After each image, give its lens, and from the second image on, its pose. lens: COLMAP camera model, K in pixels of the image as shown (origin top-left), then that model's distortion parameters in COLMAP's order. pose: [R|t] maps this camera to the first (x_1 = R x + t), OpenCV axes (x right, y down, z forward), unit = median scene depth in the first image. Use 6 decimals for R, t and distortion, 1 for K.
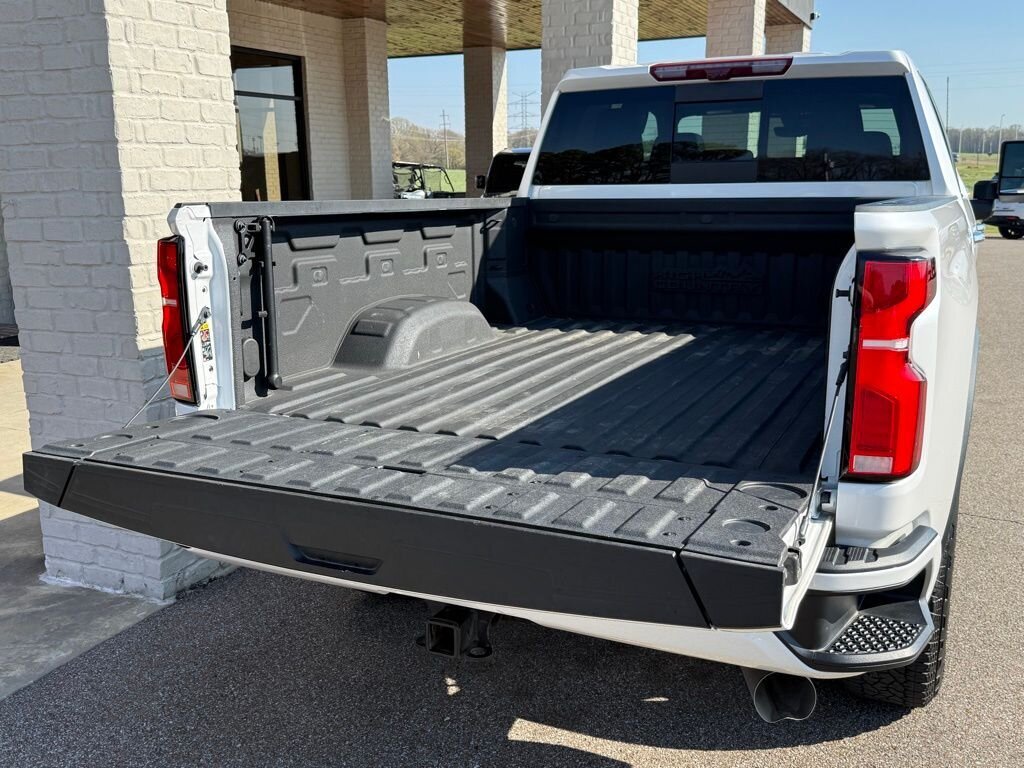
lens RADIAL K [[992.1, 0, 516.7], [0, 992.1, 393.7], [0, 0, 1]] dist [0.021806, 0.000000]
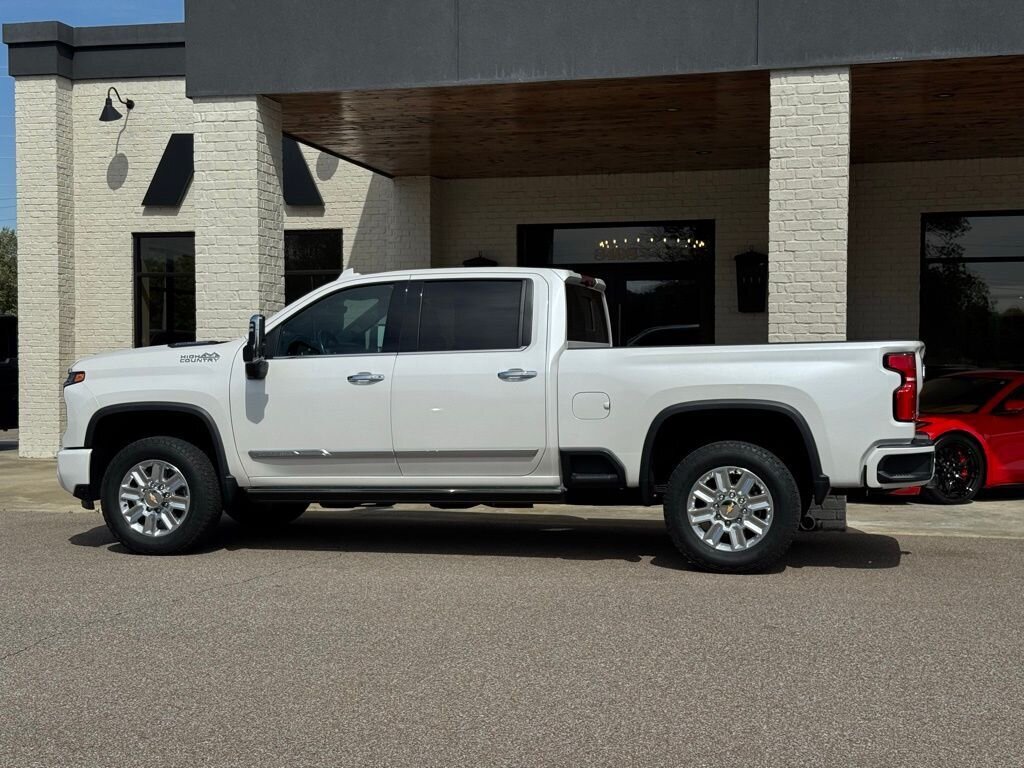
lens RADIAL K [[1426.2, 0, 512.6], [0, 1426.2, 388.7], [0, 0, 1]] dist [0.131968, 0.000000]
pose [[0.183711, 0.029774, -0.982529, 3.136730], [-0.217493, 0.975999, -0.011091, -0.210527], [0.958617, 0.215731, 0.185777, 1.010478]]
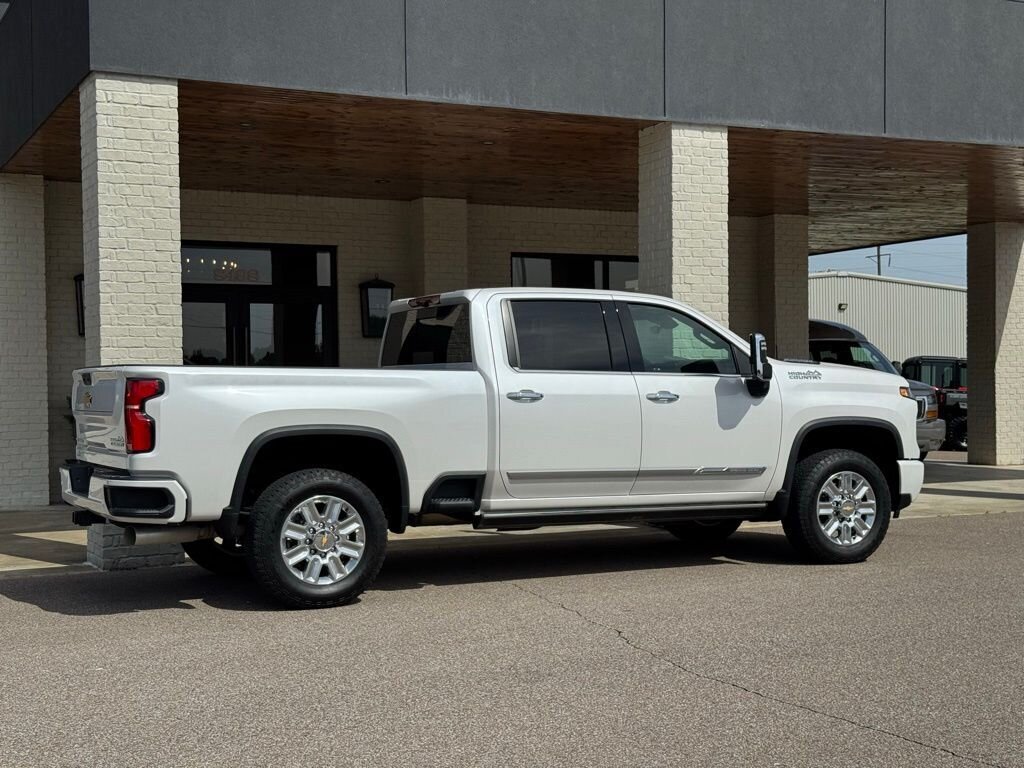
lens RADIAL K [[1426.2, 0, 509.1], [0, 1426.2, 389.9], [0, 0, 1]] dist [0.131968, 0.000000]
pose [[0.772742, 0.004079, -0.634707, 2.082660], [-0.136415, 0.977678, -0.159799, 0.203389], [0.619888, 0.210067, 0.756050, -0.747941]]
